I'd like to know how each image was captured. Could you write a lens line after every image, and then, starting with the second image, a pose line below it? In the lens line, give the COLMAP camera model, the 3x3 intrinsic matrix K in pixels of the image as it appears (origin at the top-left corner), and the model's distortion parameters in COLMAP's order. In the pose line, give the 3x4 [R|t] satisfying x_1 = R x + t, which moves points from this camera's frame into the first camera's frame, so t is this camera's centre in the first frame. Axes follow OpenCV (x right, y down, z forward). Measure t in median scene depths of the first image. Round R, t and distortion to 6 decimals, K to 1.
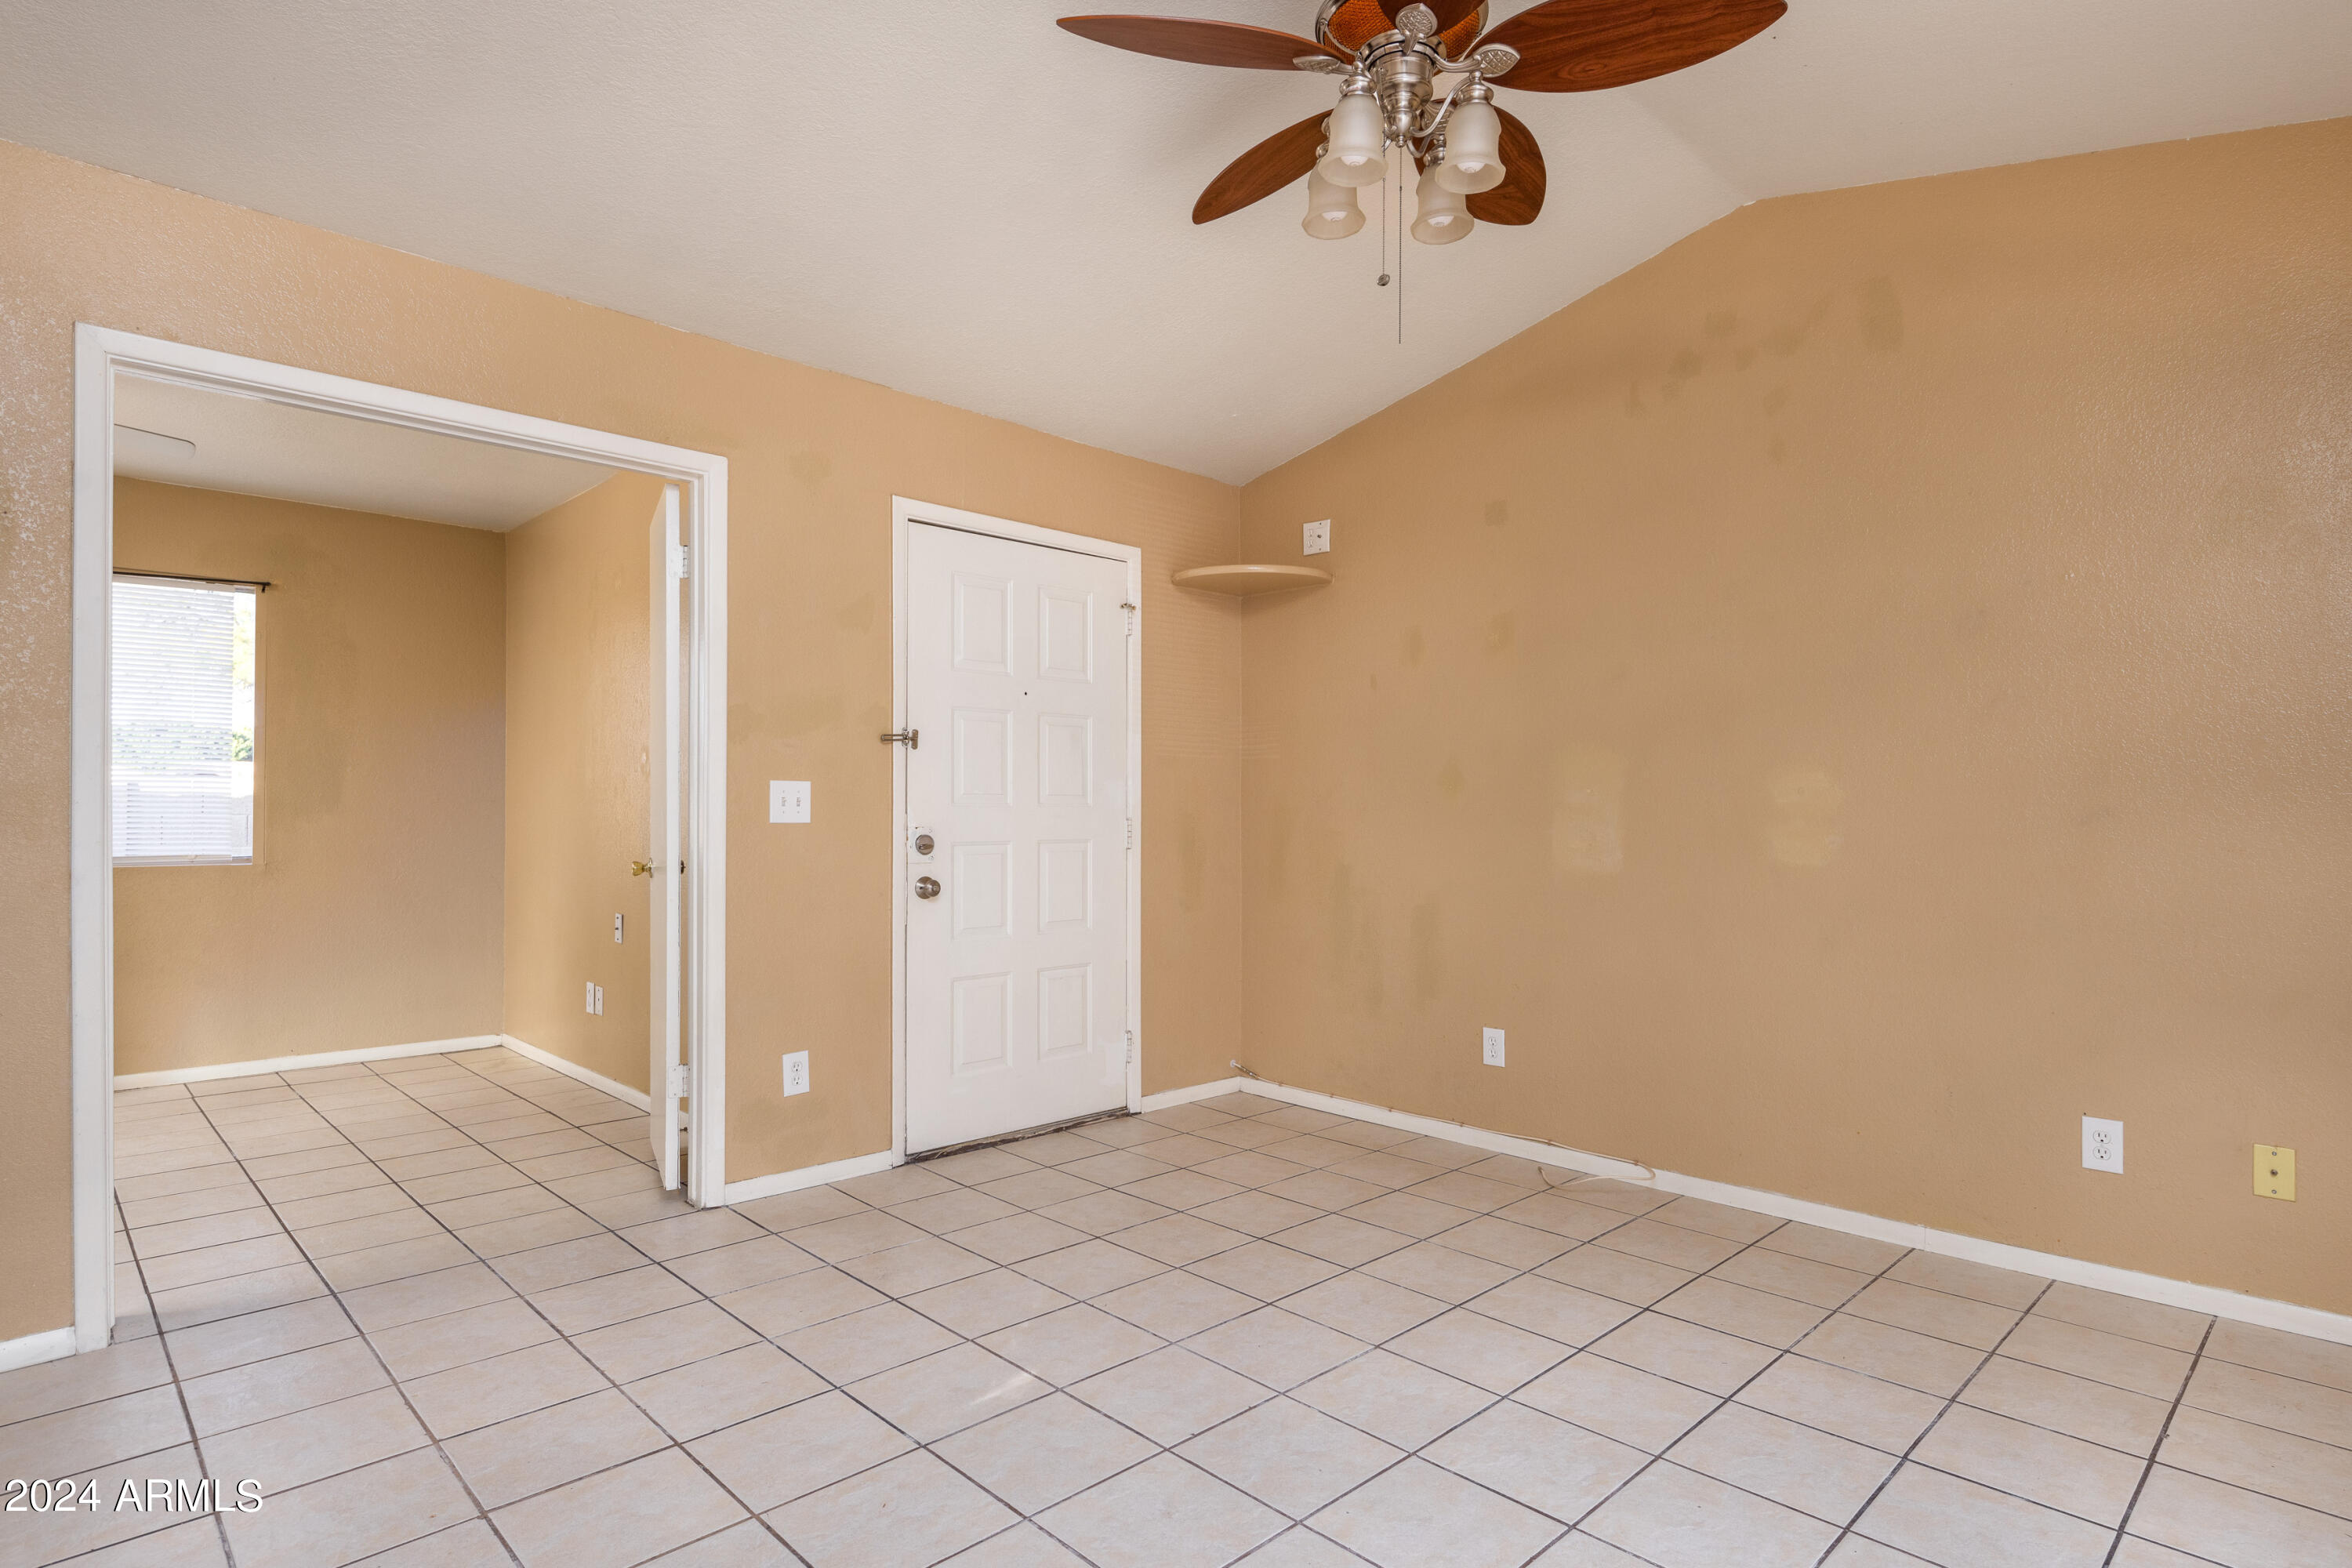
lens RADIAL K [[1186.7, 0, 1181.7], [0, 1186.7, 822.0], [0, 0, 1]] dist [0.042378, -0.000016]
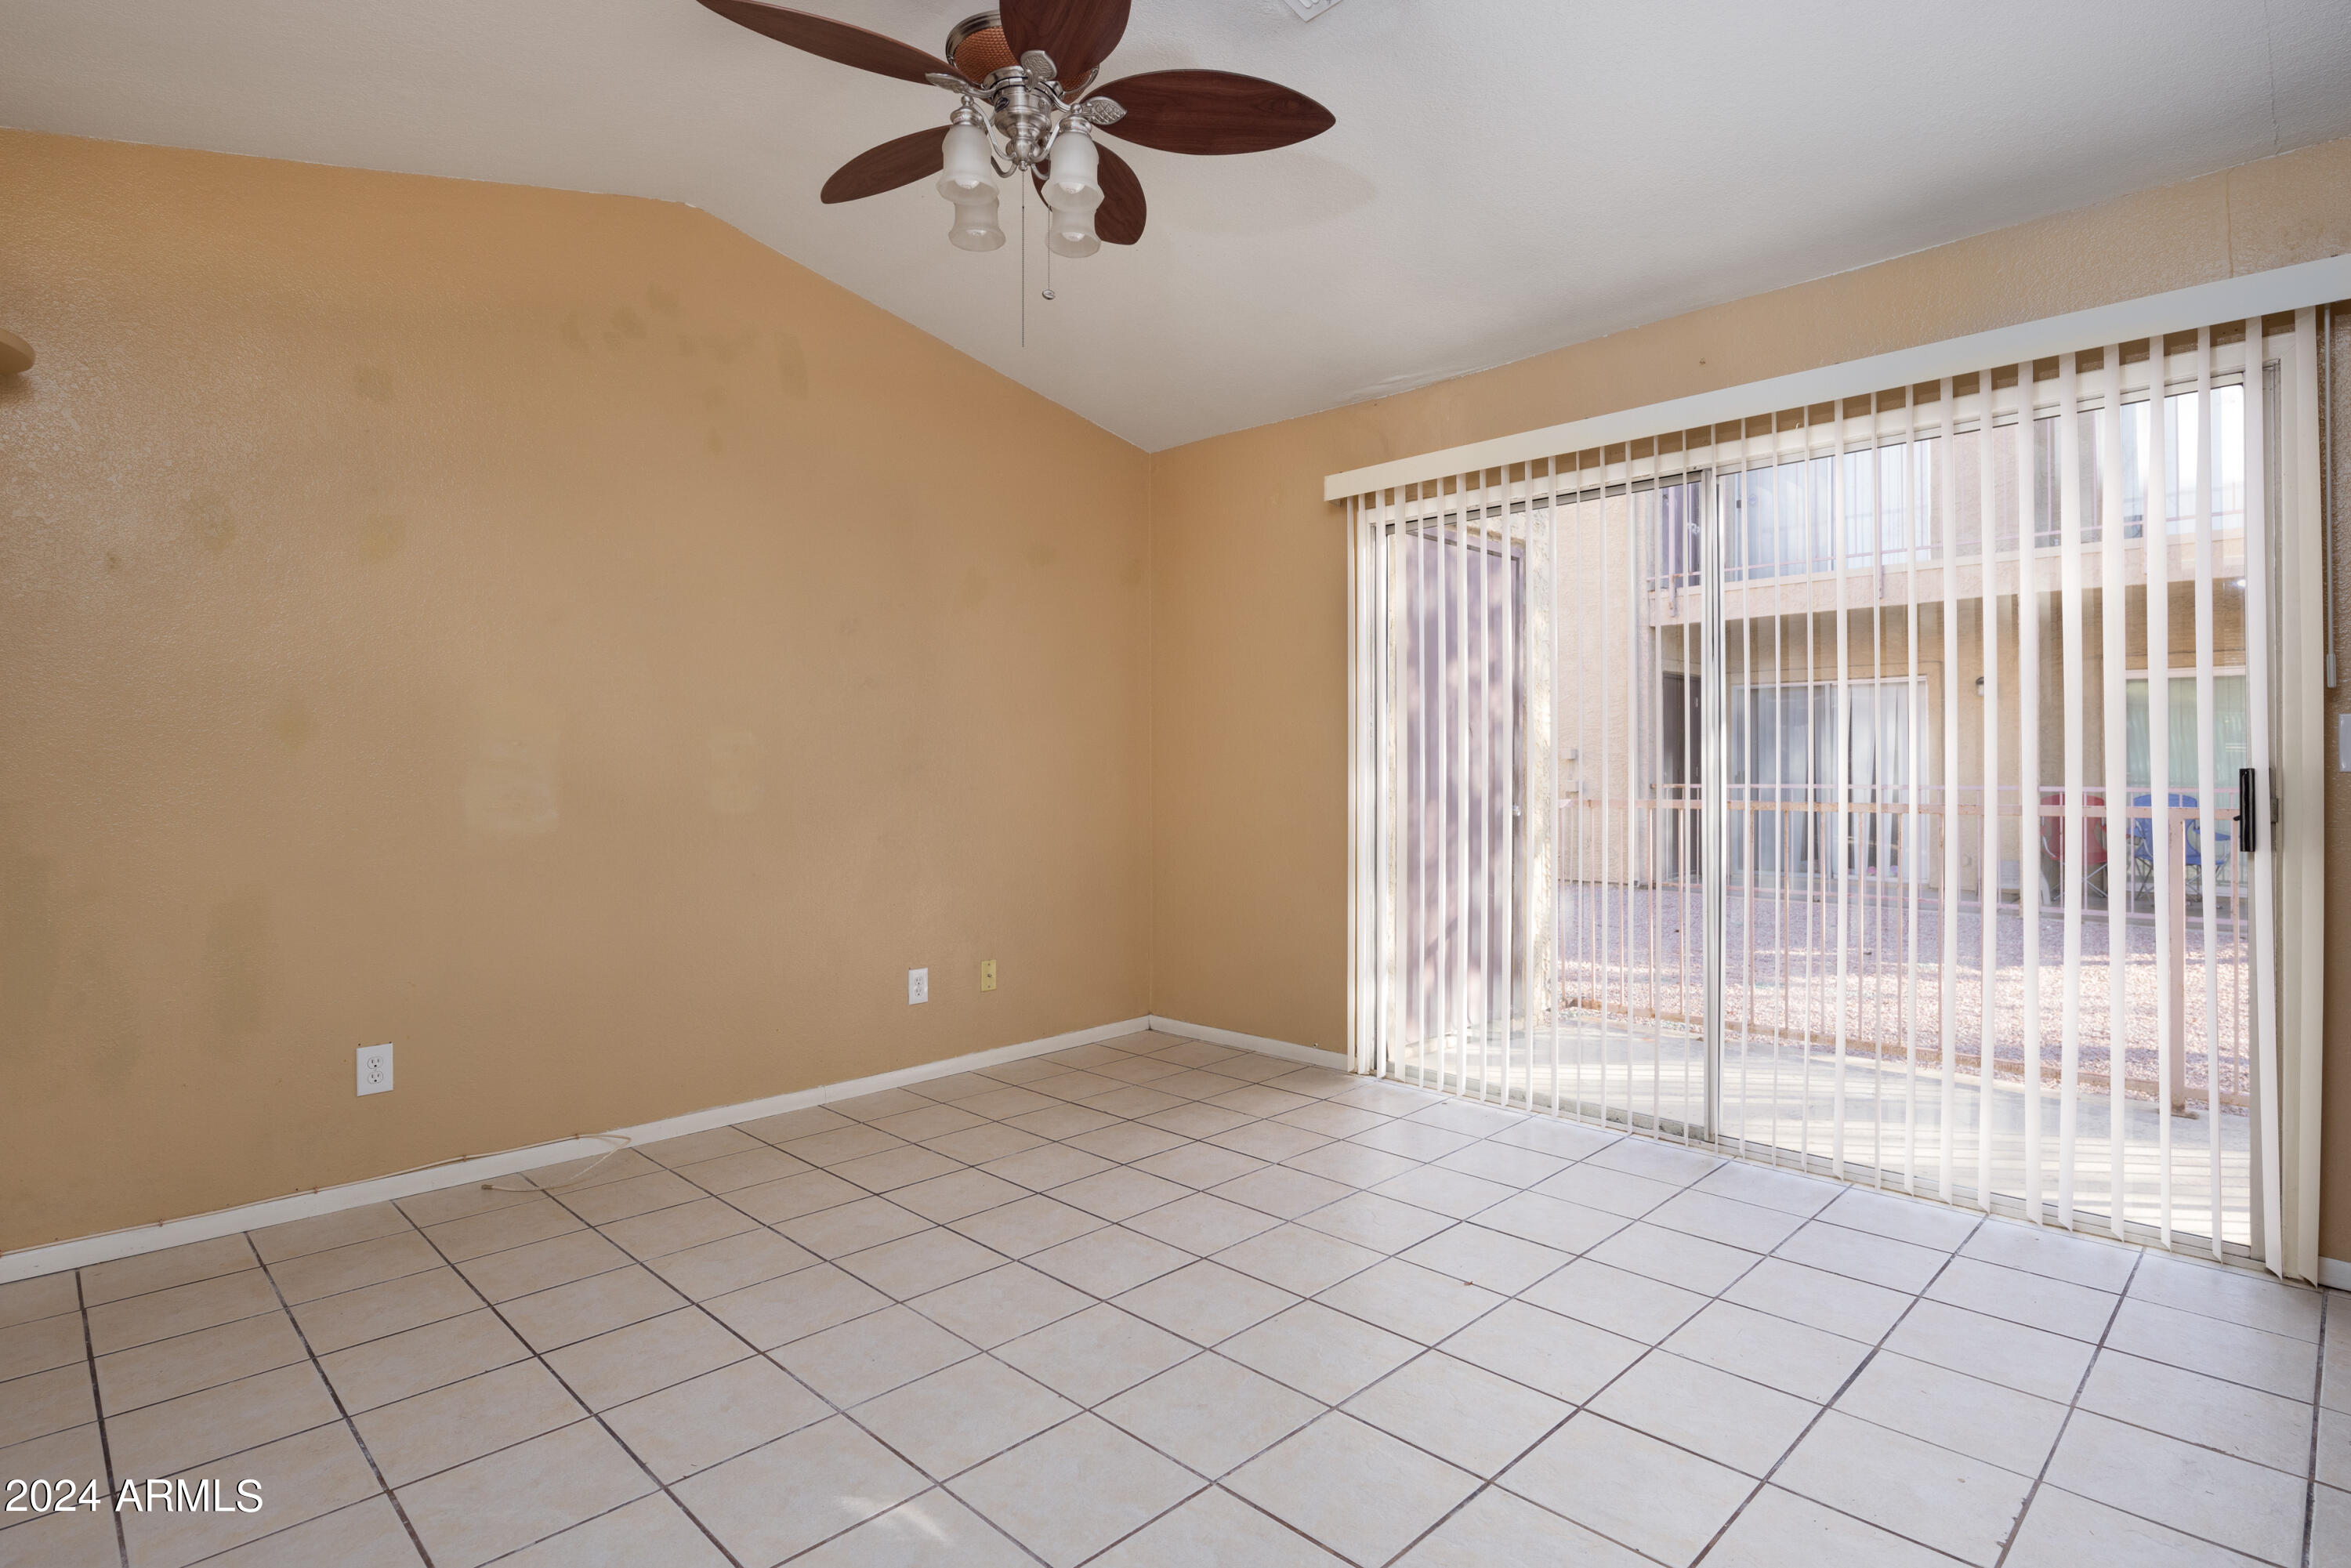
lens RADIAL K [[1212.0, 0, 1183.2], [0, 1212.0, 763.7], [0, 0, 1]] dist [0.000000, -0.000897]
pose [[-0.007333, -0.002727, 0.999969, -0.641218], [0.002356, 0.999993, 0.002745, -0.013334], [-0.999970, 0.002376, -0.007326, 0.578953]]
